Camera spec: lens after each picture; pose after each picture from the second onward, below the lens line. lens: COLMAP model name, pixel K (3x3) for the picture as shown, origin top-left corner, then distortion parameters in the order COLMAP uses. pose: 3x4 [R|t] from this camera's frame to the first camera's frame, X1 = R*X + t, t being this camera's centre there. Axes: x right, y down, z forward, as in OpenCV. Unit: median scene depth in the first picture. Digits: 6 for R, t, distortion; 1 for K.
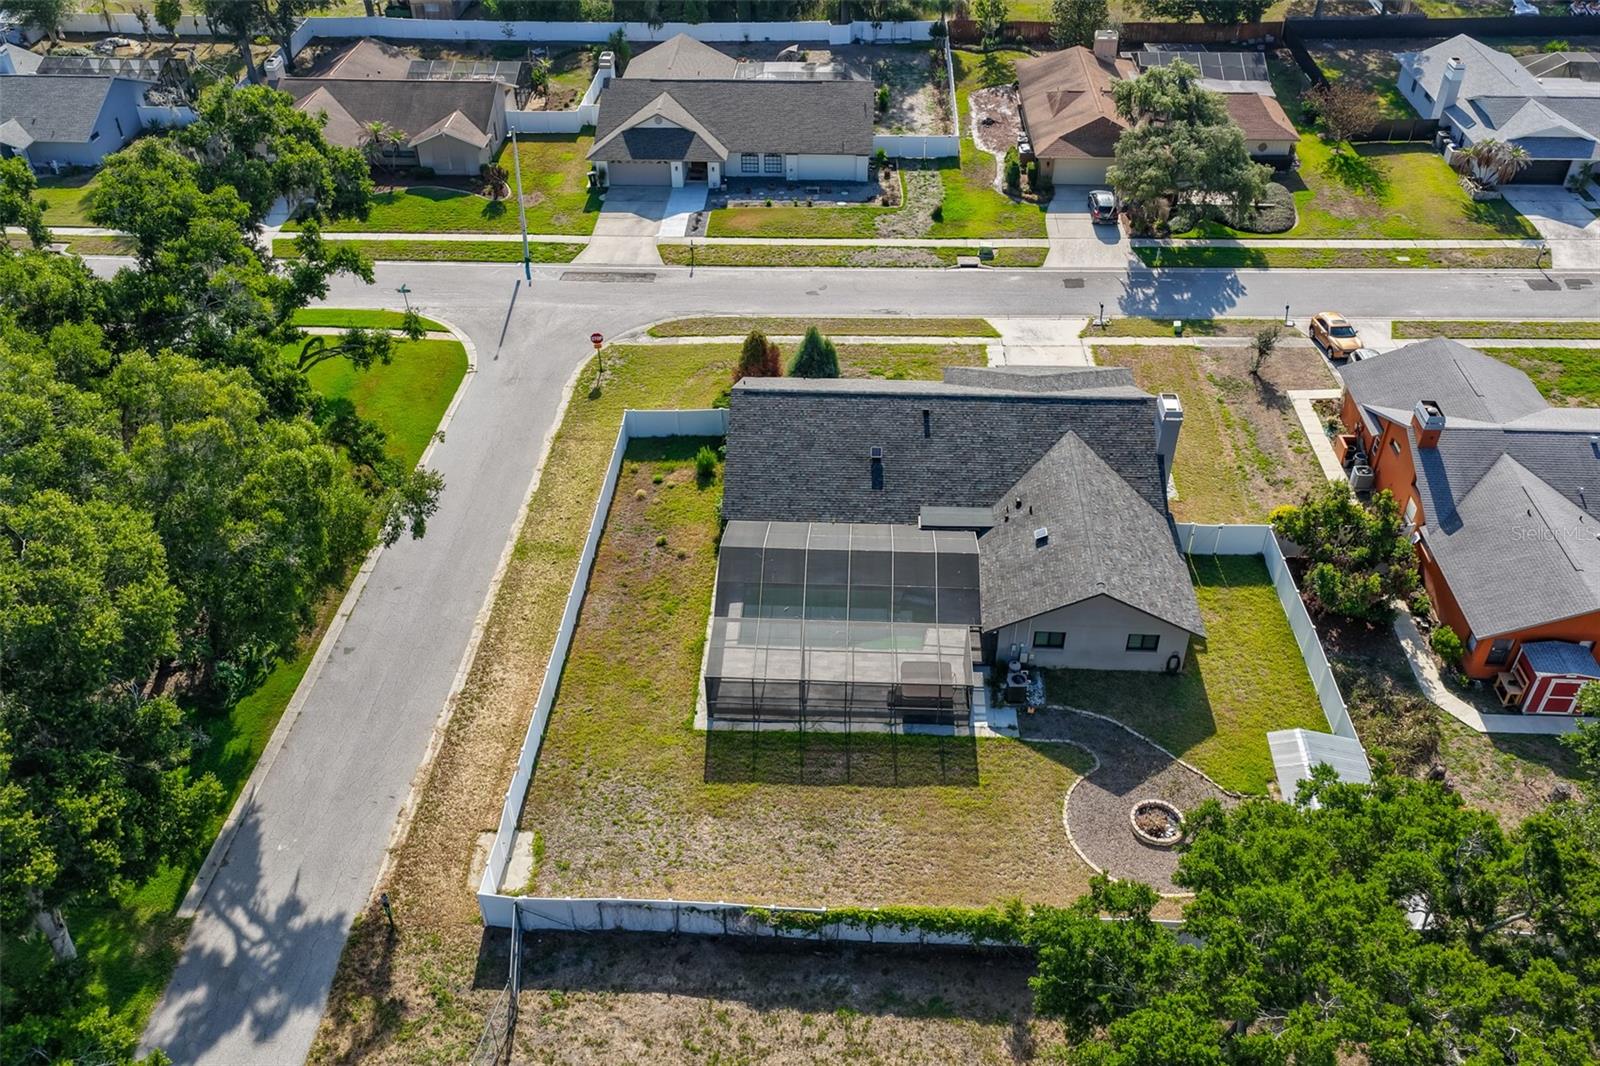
lens RADIAL K [[1322.2, 0, 800.0], [0, 1322.2, 533.0], [0, 0, 1]] dist [-0.010880, 0.033759]
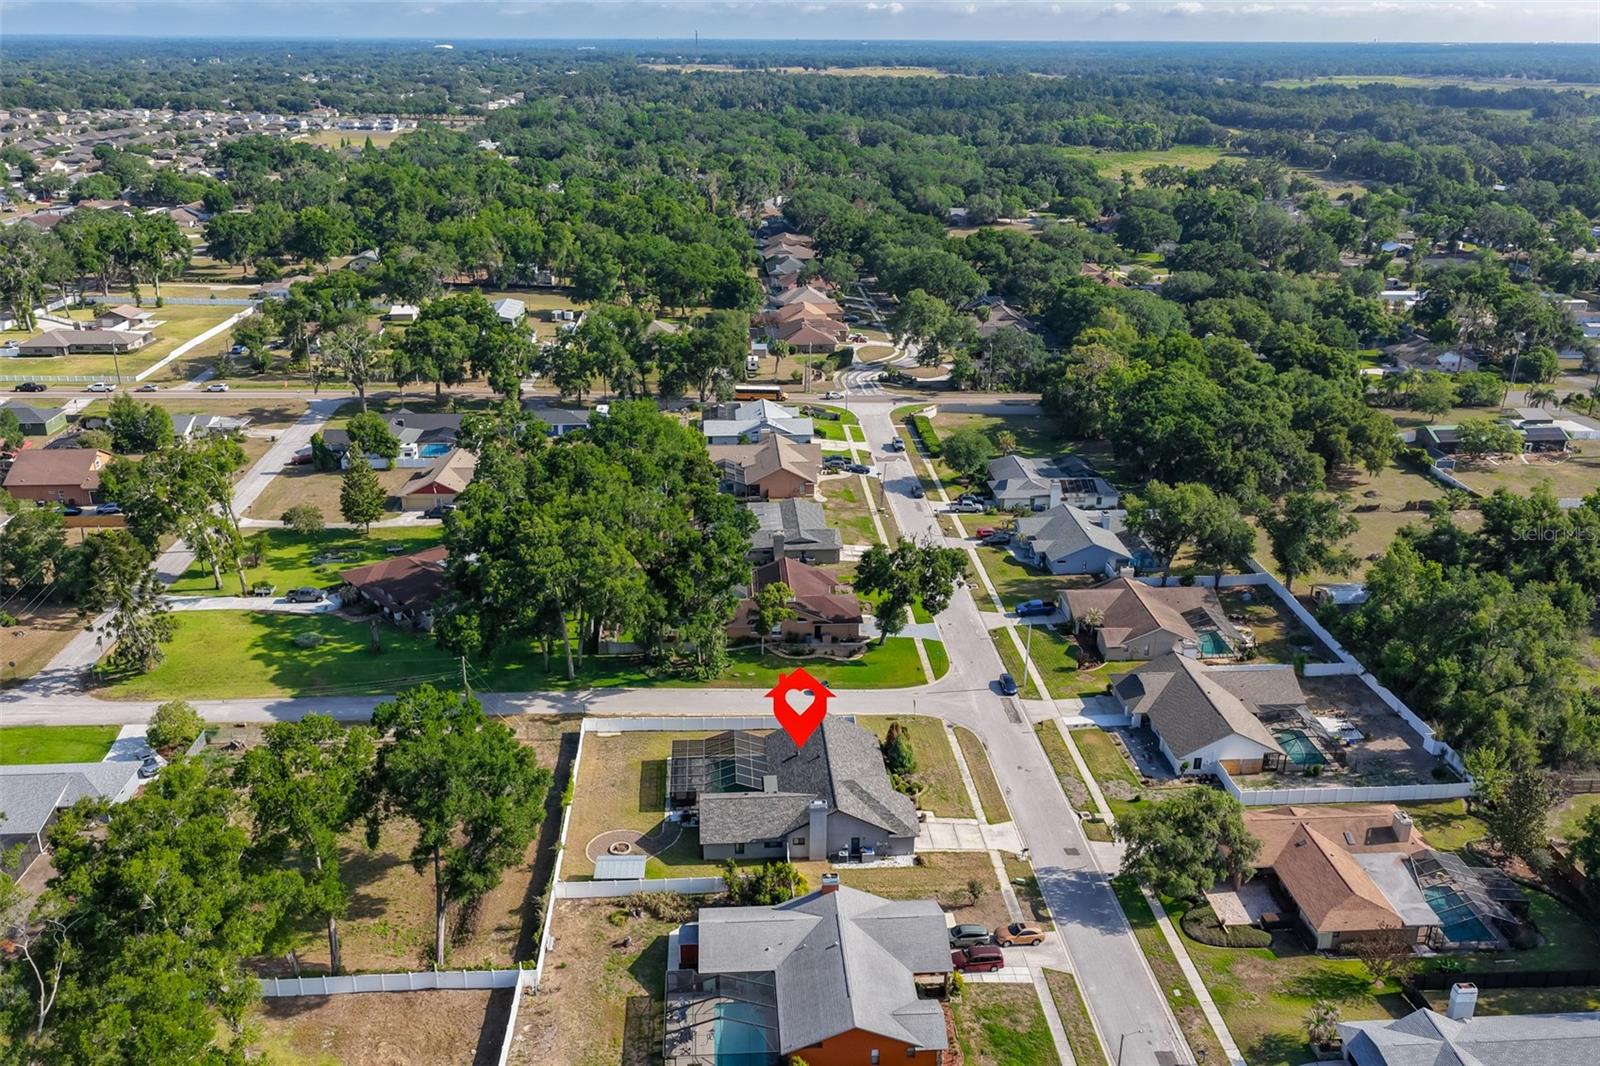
lens RADIAL K [[1322.2, 0, 800.0], [0, 1322.2, 533.0], [0, 0, 1]] dist [-0.010880, 0.033759]
pose [[0.115067, 0.354439, -0.927972, 1.456443], [-0.614038, 0.759703, 0.214029, -0.600147], [0.780844, 0.545182, 0.305056, 0.069543]]
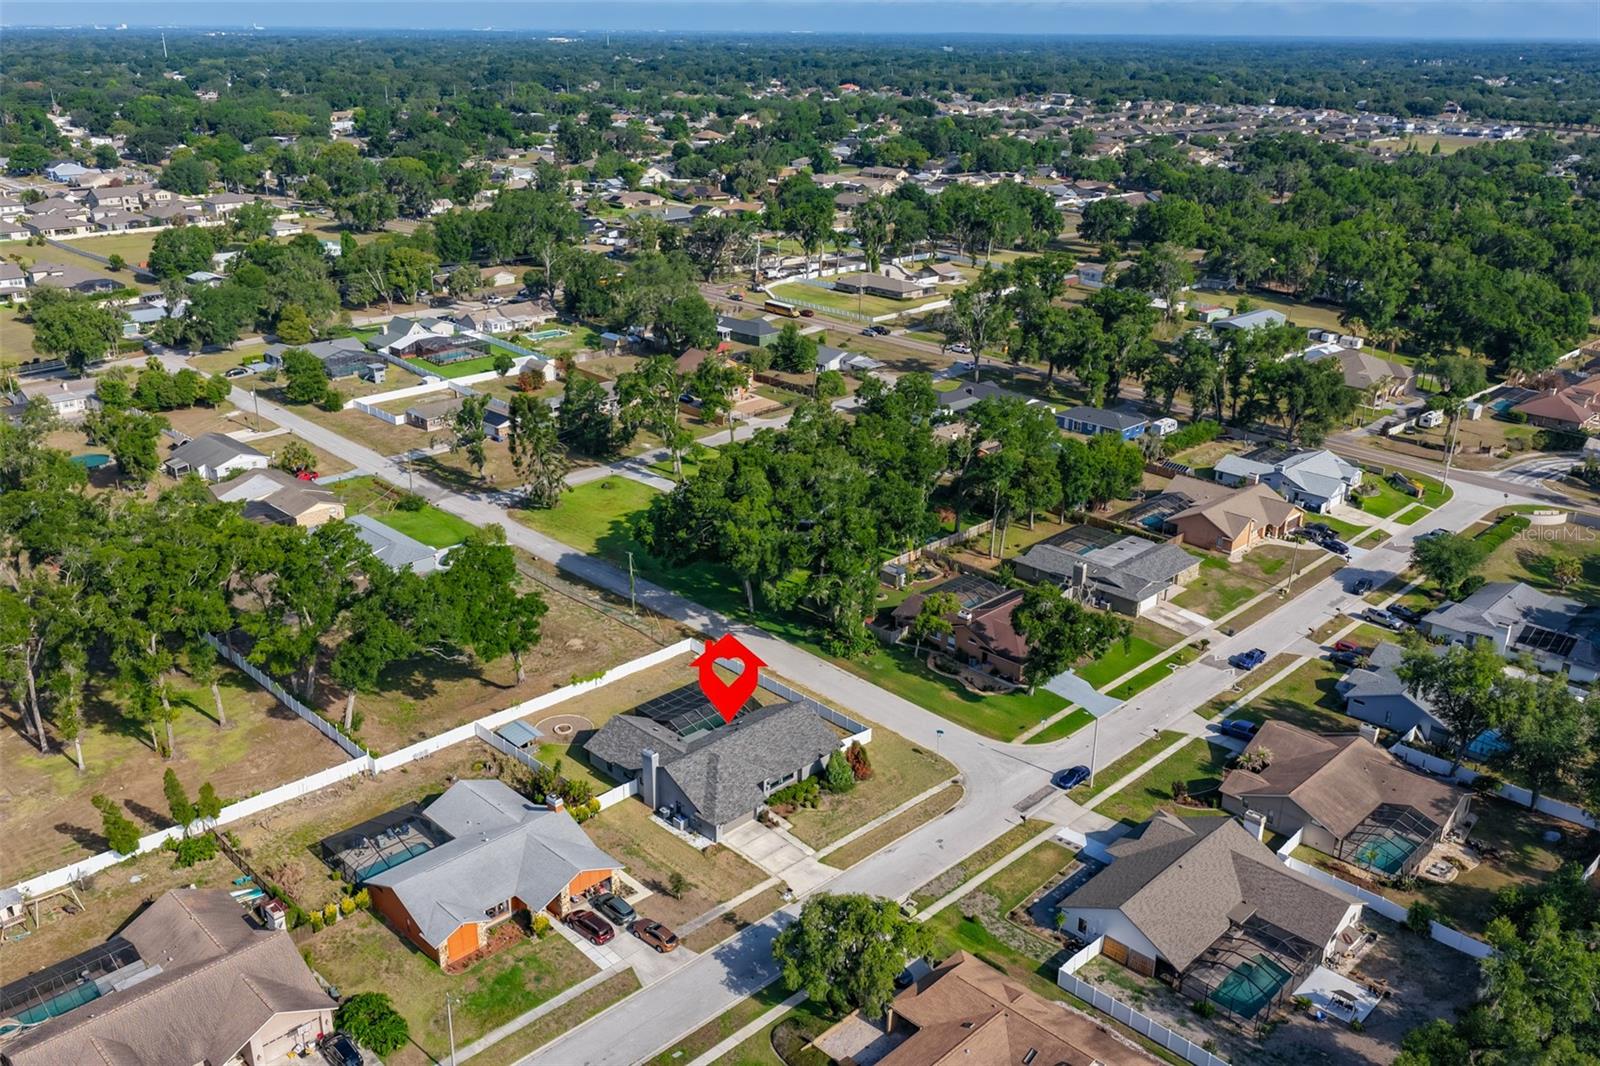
lens RADIAL K [[1322.2, 0, 800.0], [0, 1322.2, 533.0], [0, 0, 1]] dist [-0.010880, 0.033759]
pose [[-0.669343, 0.263642, -0.694603, 1.092017], [-0.461220, 0.585504, 0.666680, -1.339034], [0.582458, 0.766602, -0.270305, 1.025845]]
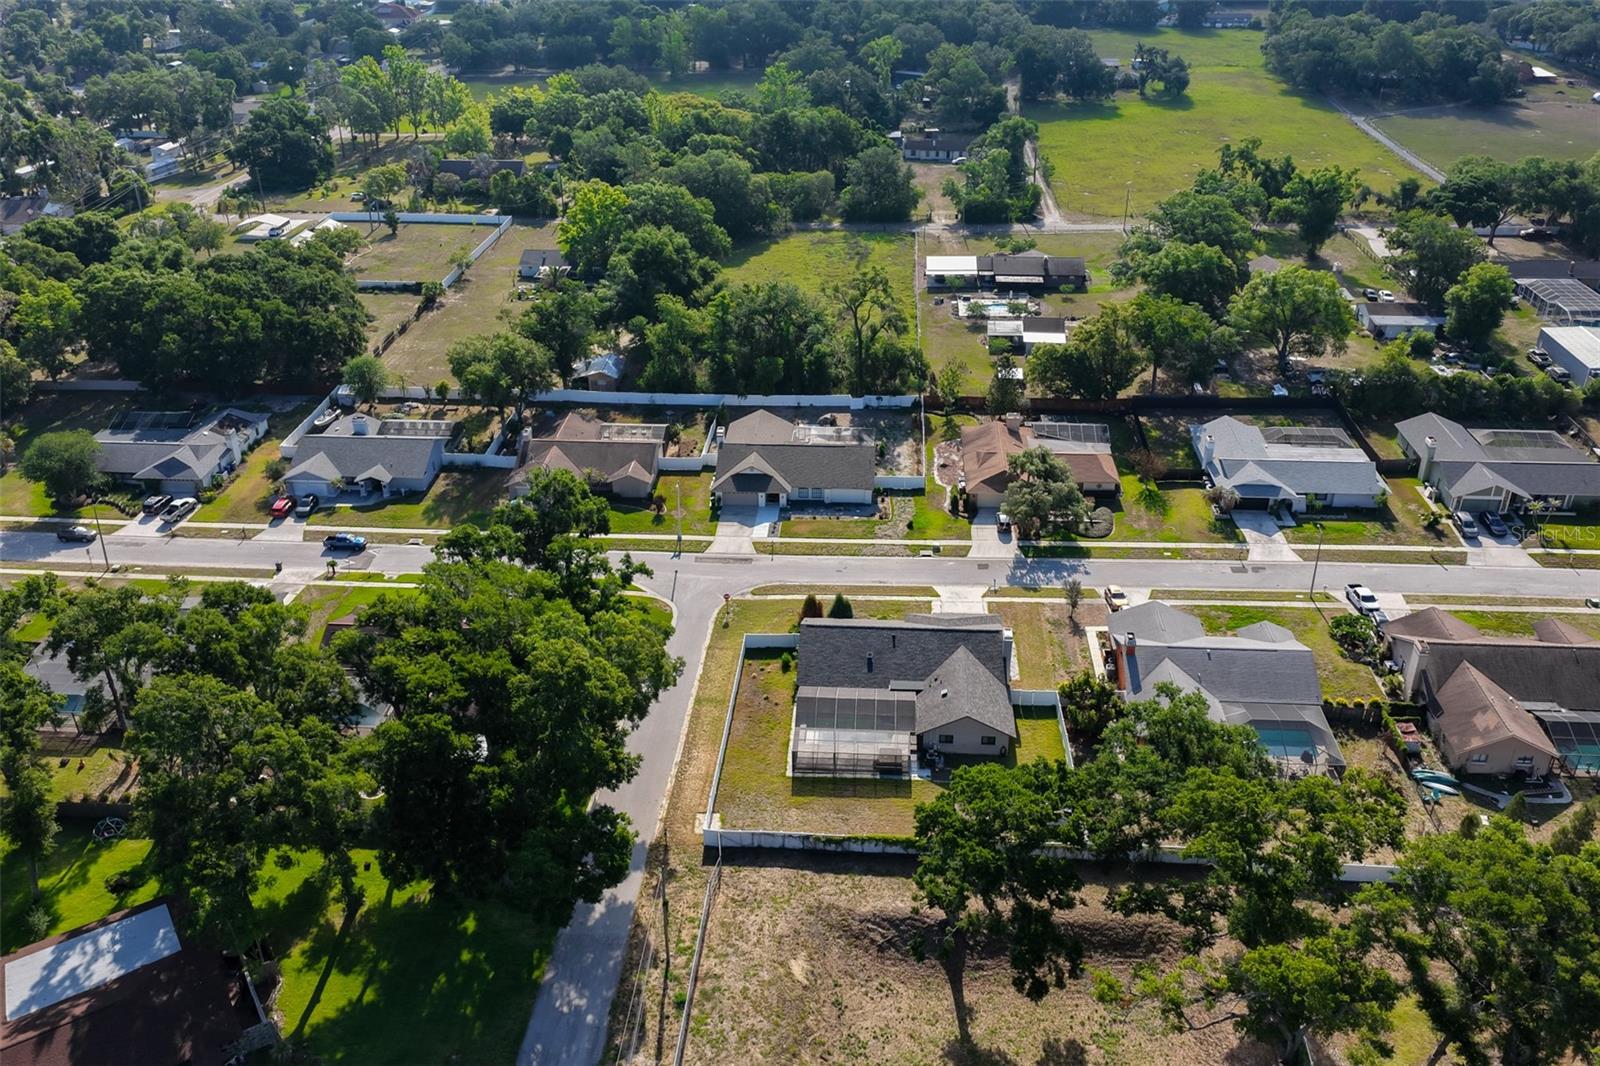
lens RADIAL K [[1322.2, 0, 800.0], [0, 1322.2, 533.0], [0, 0, 1]] dist [-0.010880, 0.033759]
pose [[0.999807, 0.006887, -0.018394, -0.011431], [-0.009916, 0.985390, -0.170027, 0.076043], [0.016954, 0.170176, 0.985268, -0.790393]]
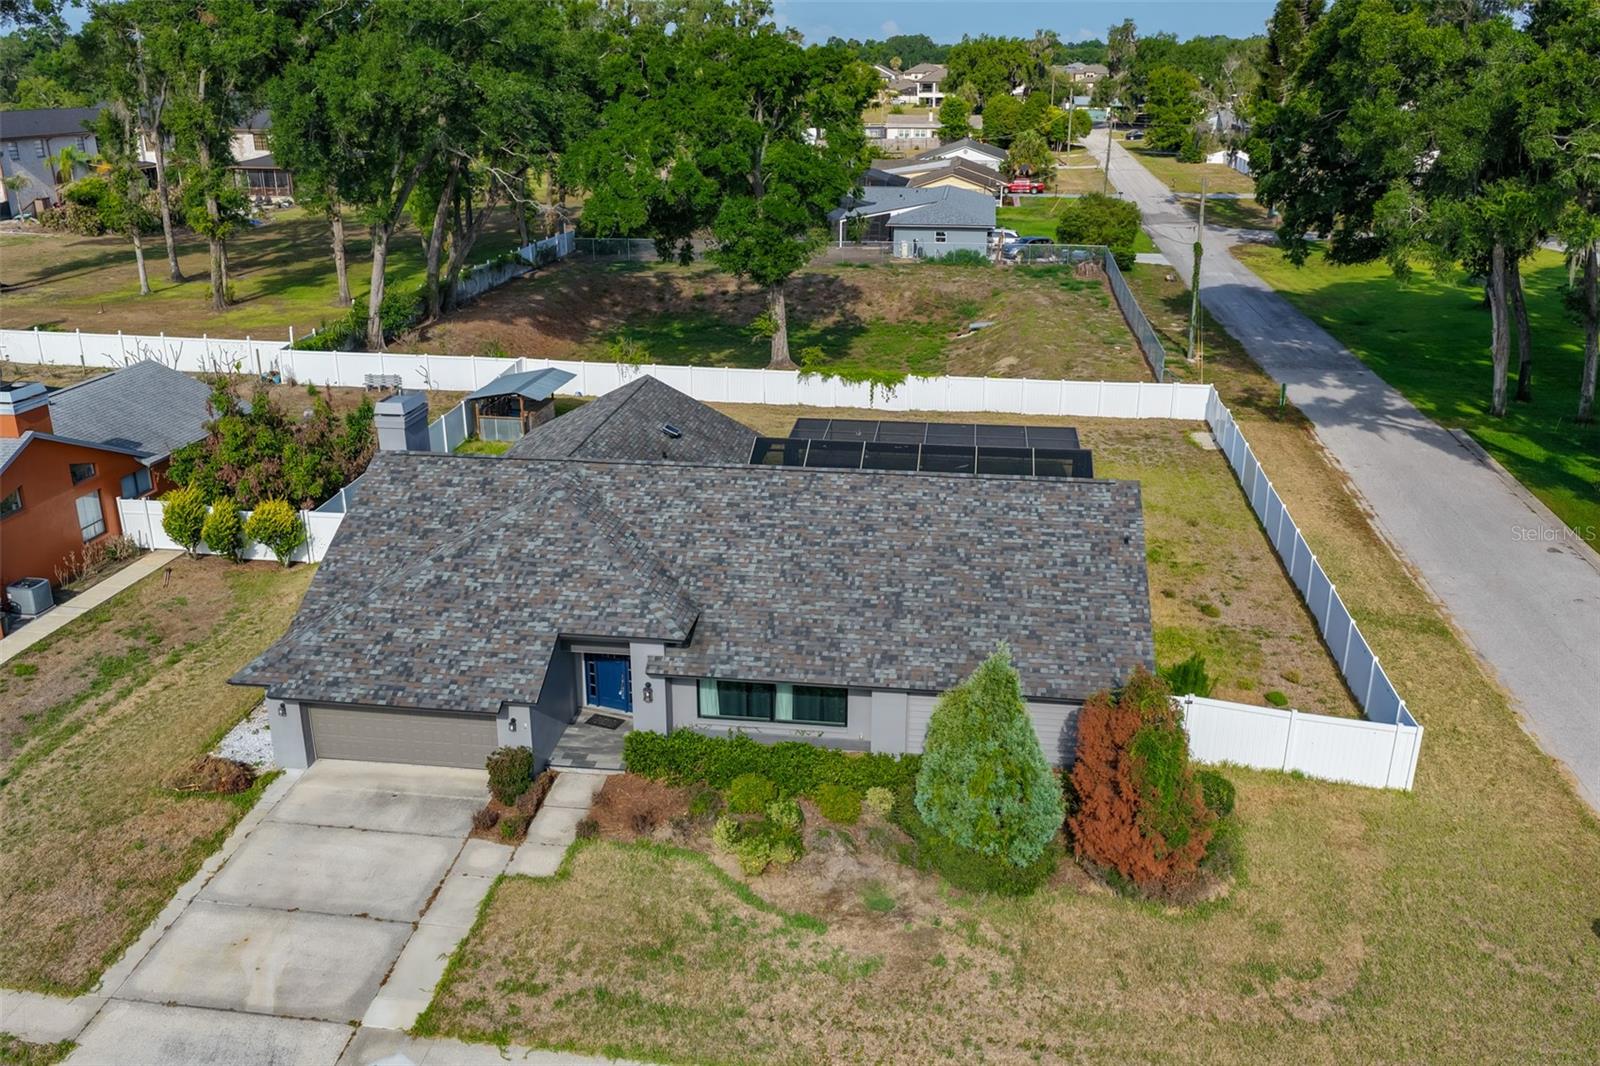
lens RADIAL K [[1322.2, 0, 800.0], [0, 1322.2, 533.0], [0, 0, 1]] dist [-0.010880, 0.033759]
pose [[-0.996622, -0.024671, 0.078326, 0.030771], [0.053039, 0.534802, 0.843311, -0.405498], [-0.062694, 0.844617, -0.531687, 0.960349]]
